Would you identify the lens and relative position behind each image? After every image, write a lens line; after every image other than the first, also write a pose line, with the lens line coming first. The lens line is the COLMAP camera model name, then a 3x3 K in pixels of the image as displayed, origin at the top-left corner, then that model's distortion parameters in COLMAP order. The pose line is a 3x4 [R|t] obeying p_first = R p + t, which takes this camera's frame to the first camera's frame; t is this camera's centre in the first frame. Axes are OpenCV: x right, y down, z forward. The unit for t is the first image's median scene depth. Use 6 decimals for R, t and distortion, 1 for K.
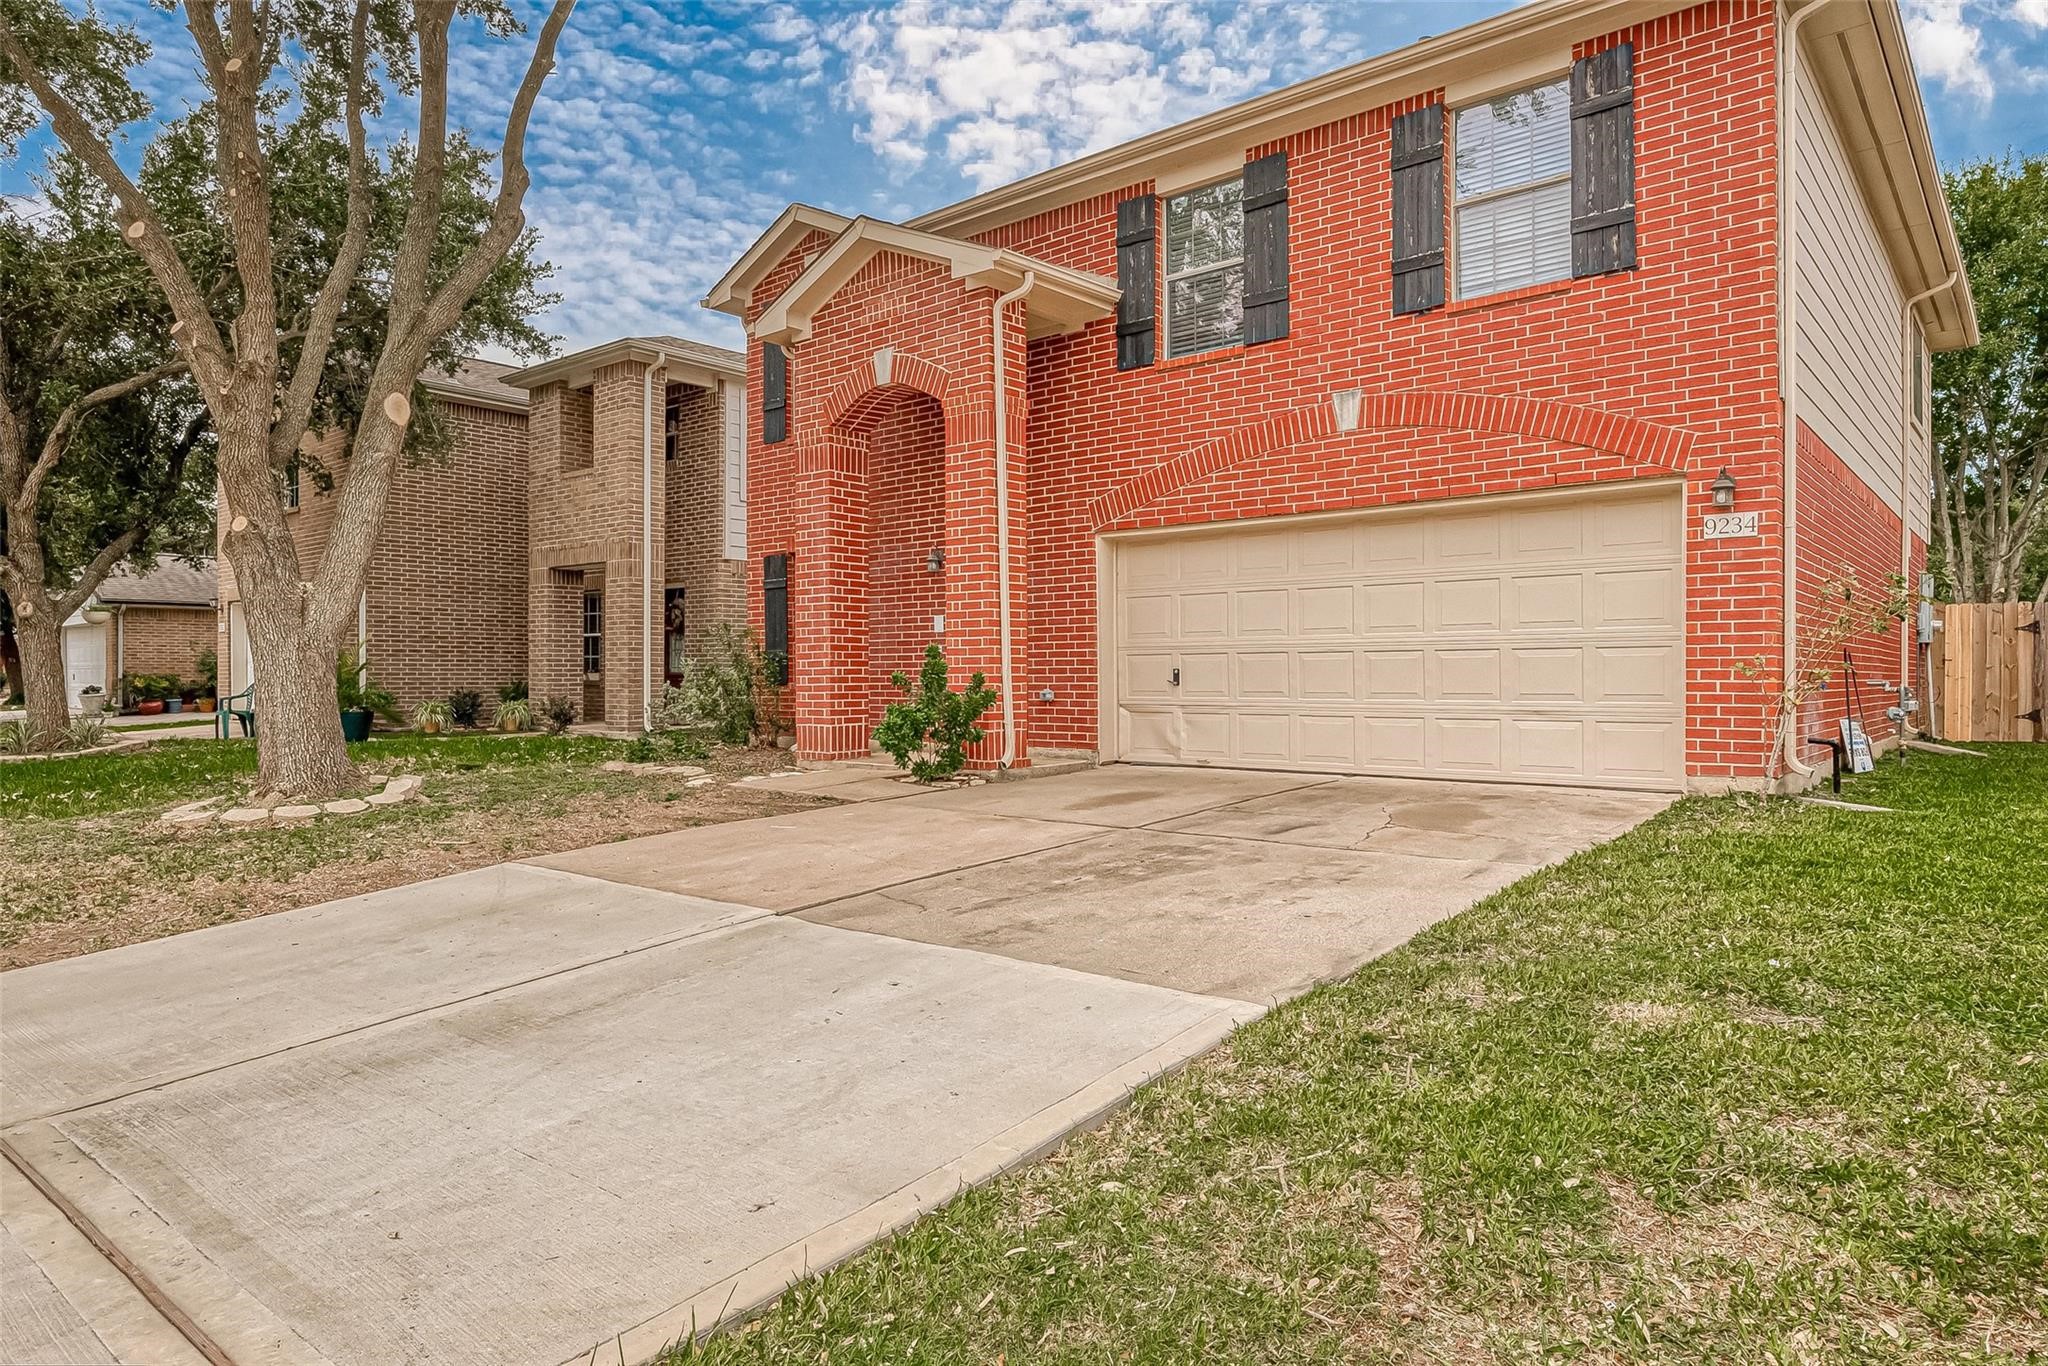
lens RADIAL K [[1236.9, 0, 1024.0], [0, 1236.9, 683.0], [0, 0, 1]] dist [-0.000755, -0.000085]
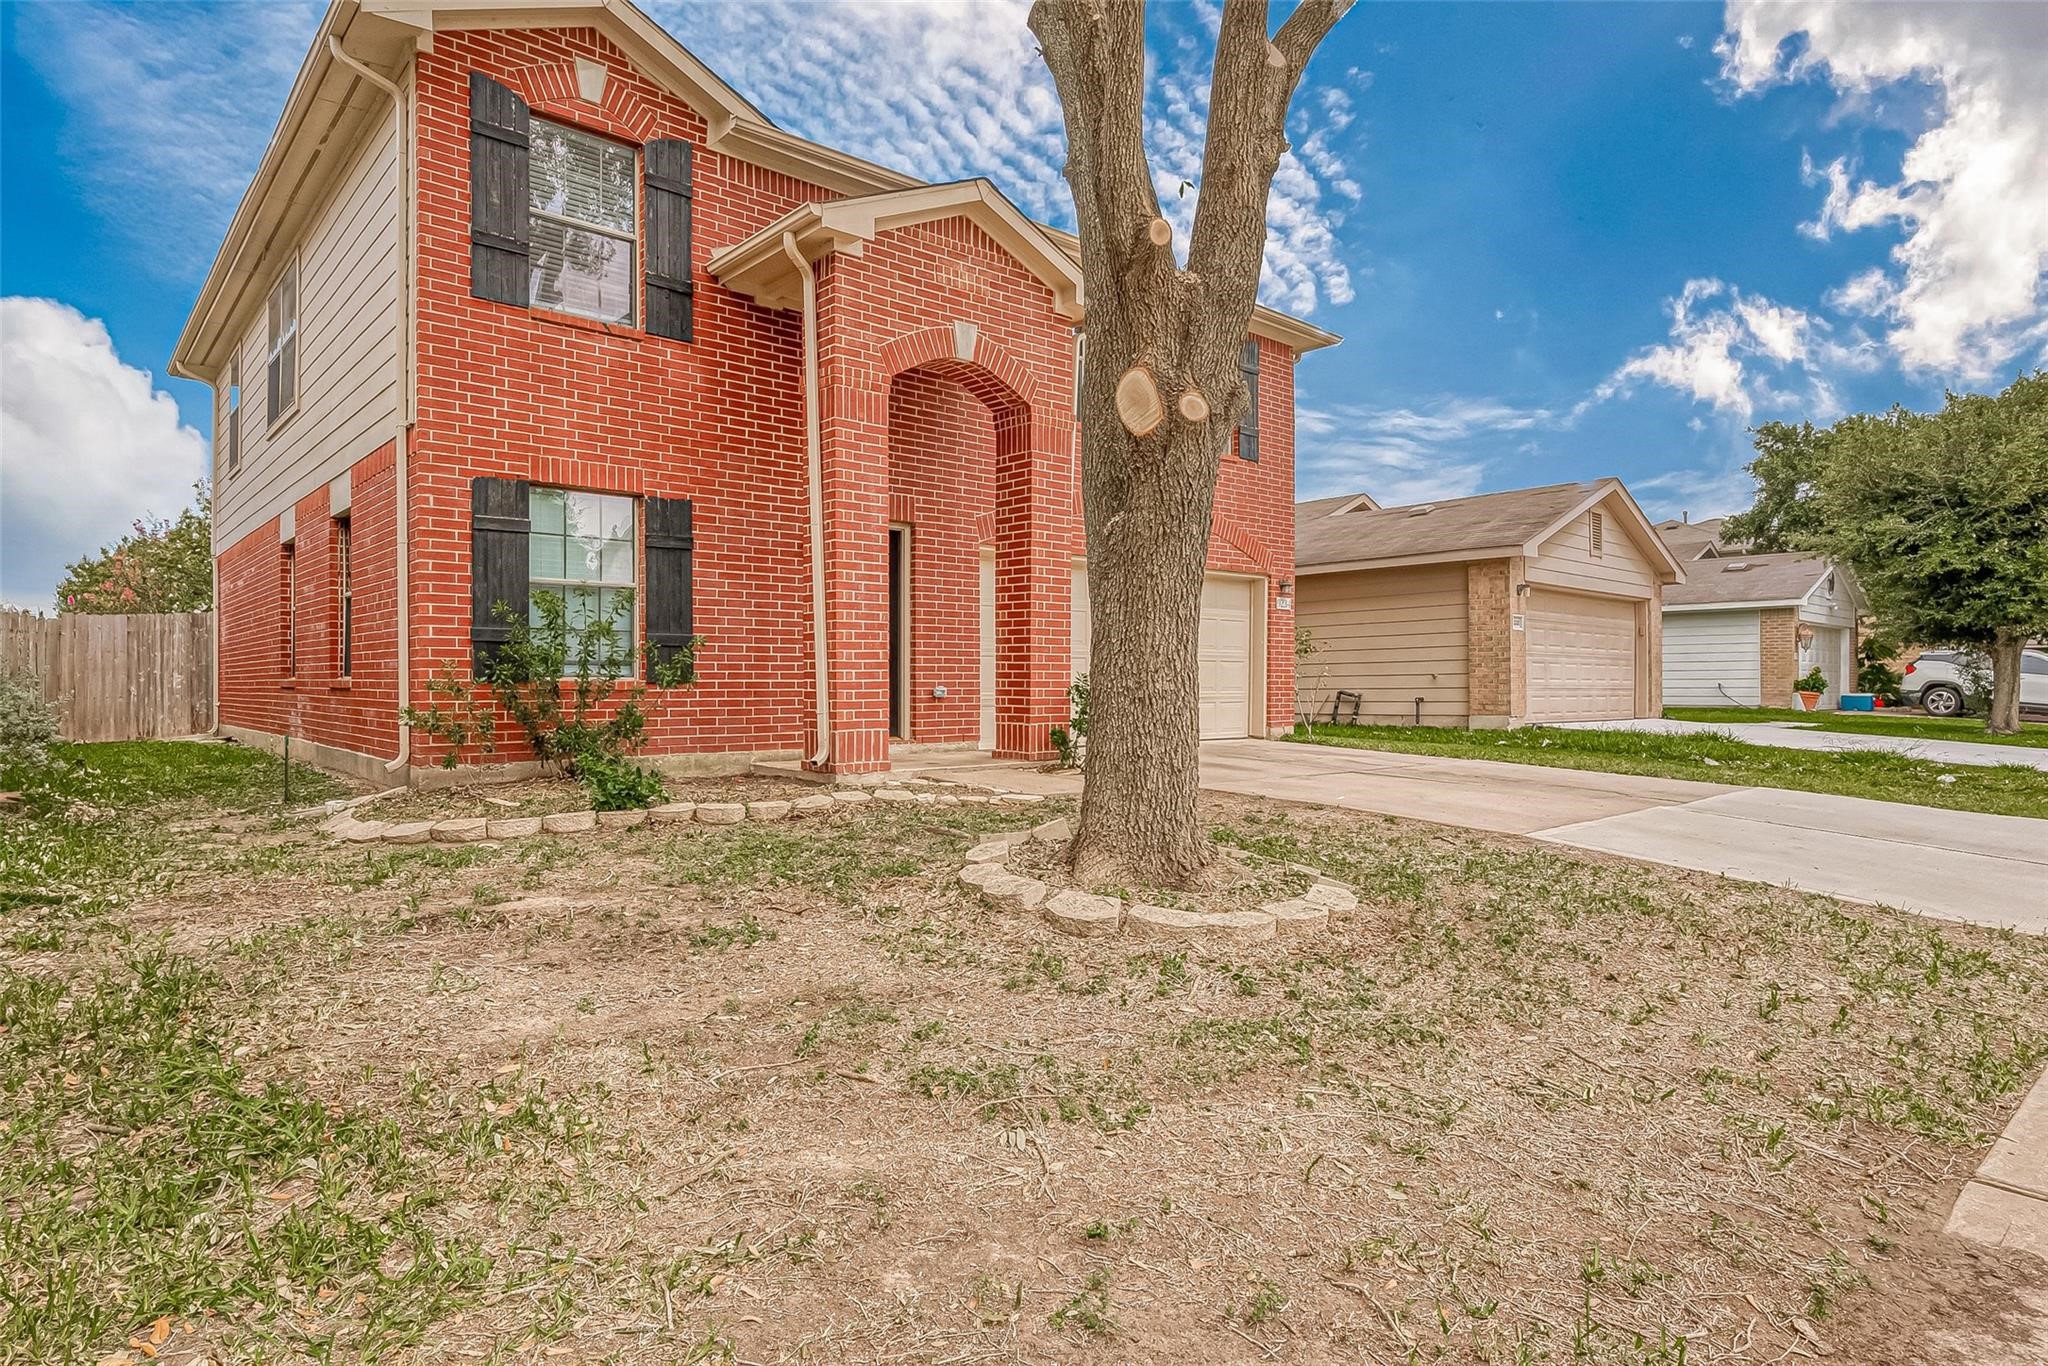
lens RADIAL K [[1148.3, 0, 1024.0], [0, 1148.3, 683.0], [0, 0, 1]] dist [-0.000178, -0.000076]
pose [[0.156793, 0.001085, 0.987631, -0.923701], [-0.005448, 0.999985, -0.000234, 0.002184], [-0.987616, -0.005344, 0.156796, 0.782764]]
